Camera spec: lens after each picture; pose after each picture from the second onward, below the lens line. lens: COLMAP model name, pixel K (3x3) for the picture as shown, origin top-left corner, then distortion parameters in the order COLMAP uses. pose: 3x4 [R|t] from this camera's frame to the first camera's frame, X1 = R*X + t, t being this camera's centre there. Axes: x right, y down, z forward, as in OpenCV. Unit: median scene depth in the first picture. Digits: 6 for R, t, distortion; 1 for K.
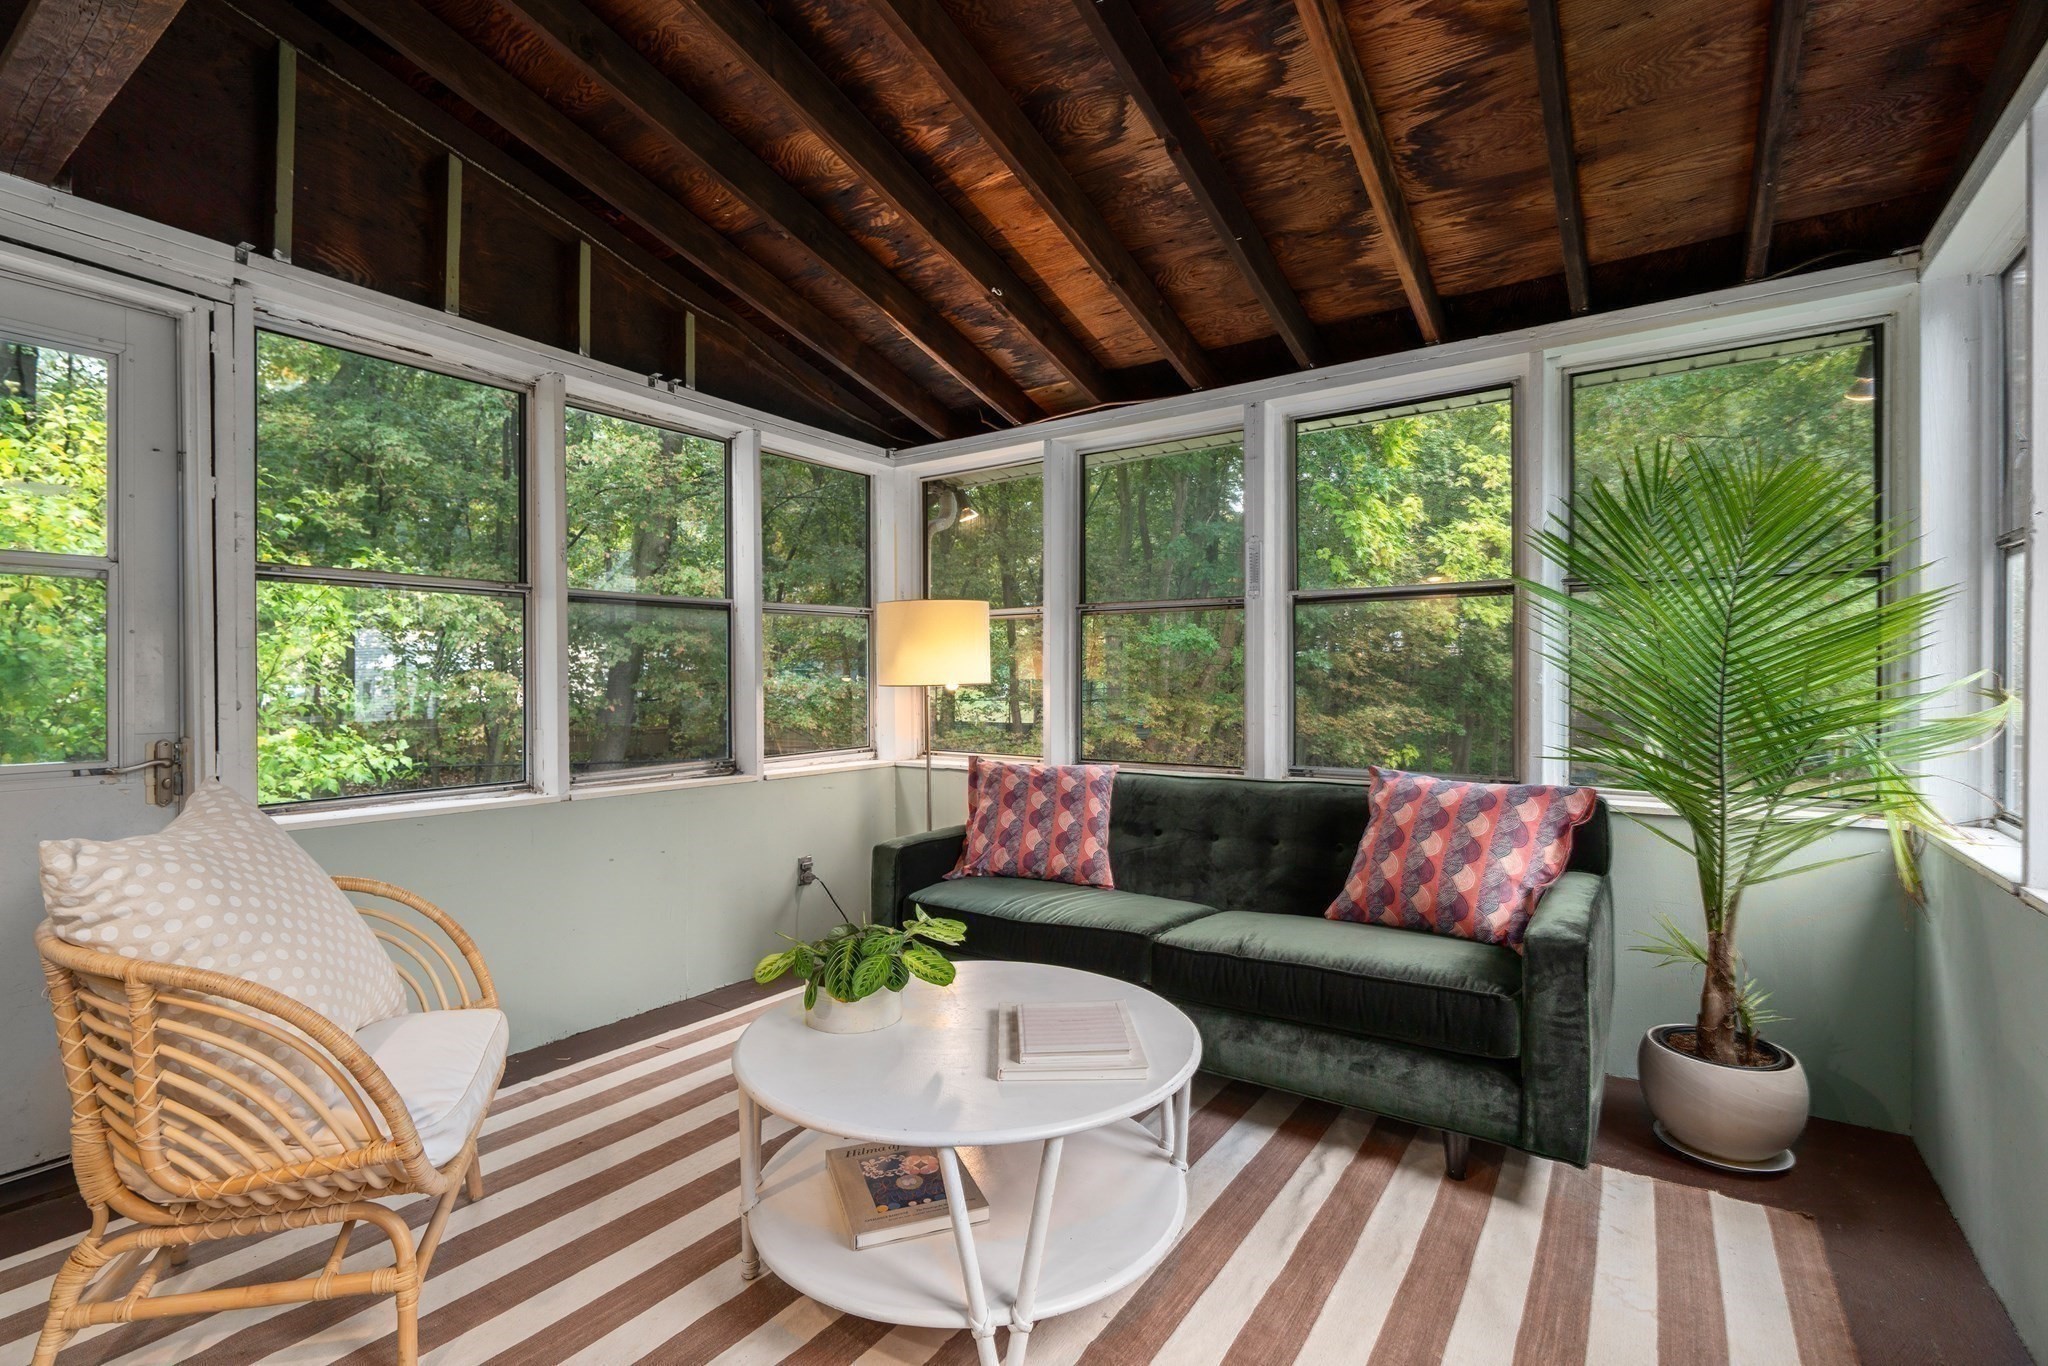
lens RADIAL K [[929.6, 0, 1024.0], [0, 929.6, 683.0], [0, 0, 1]] dist [0.000577, 0.000119]
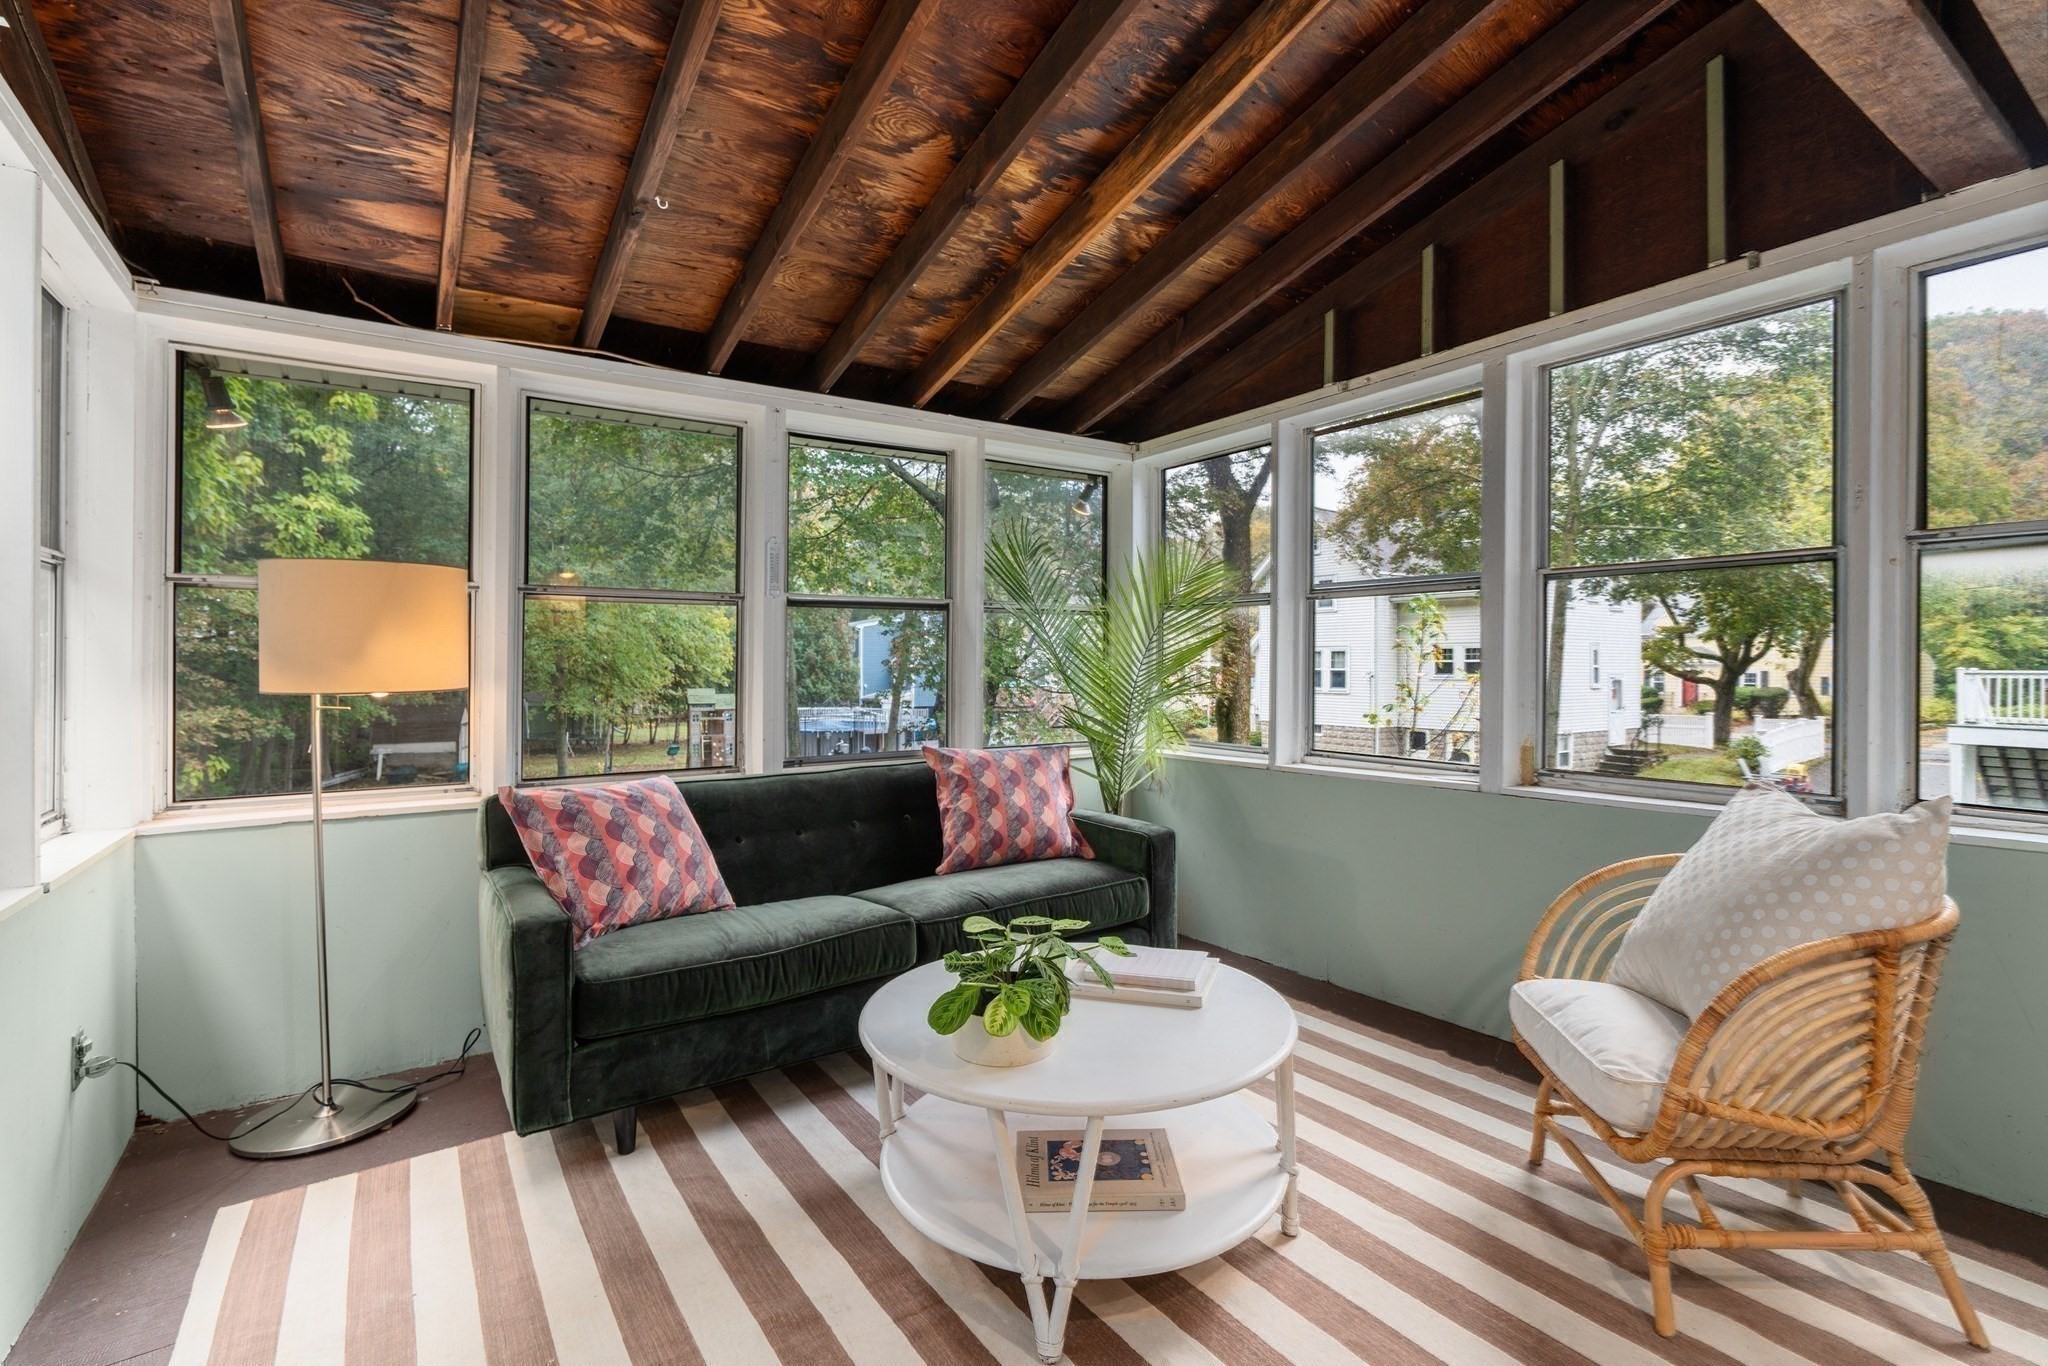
lens RADIAL K [[919.7, 0, 1019.3], [0, 919.7, 675.1], [0, 0, 1]] dist [-0.001447, 0.000141]
pose [[0.364935, -0.007660, 0.931001, -0.514124], [0.009705, 0.999943, 0.004423, -0.006775], [-0.930982, 0.007422, 0.364989, 0.323266]]
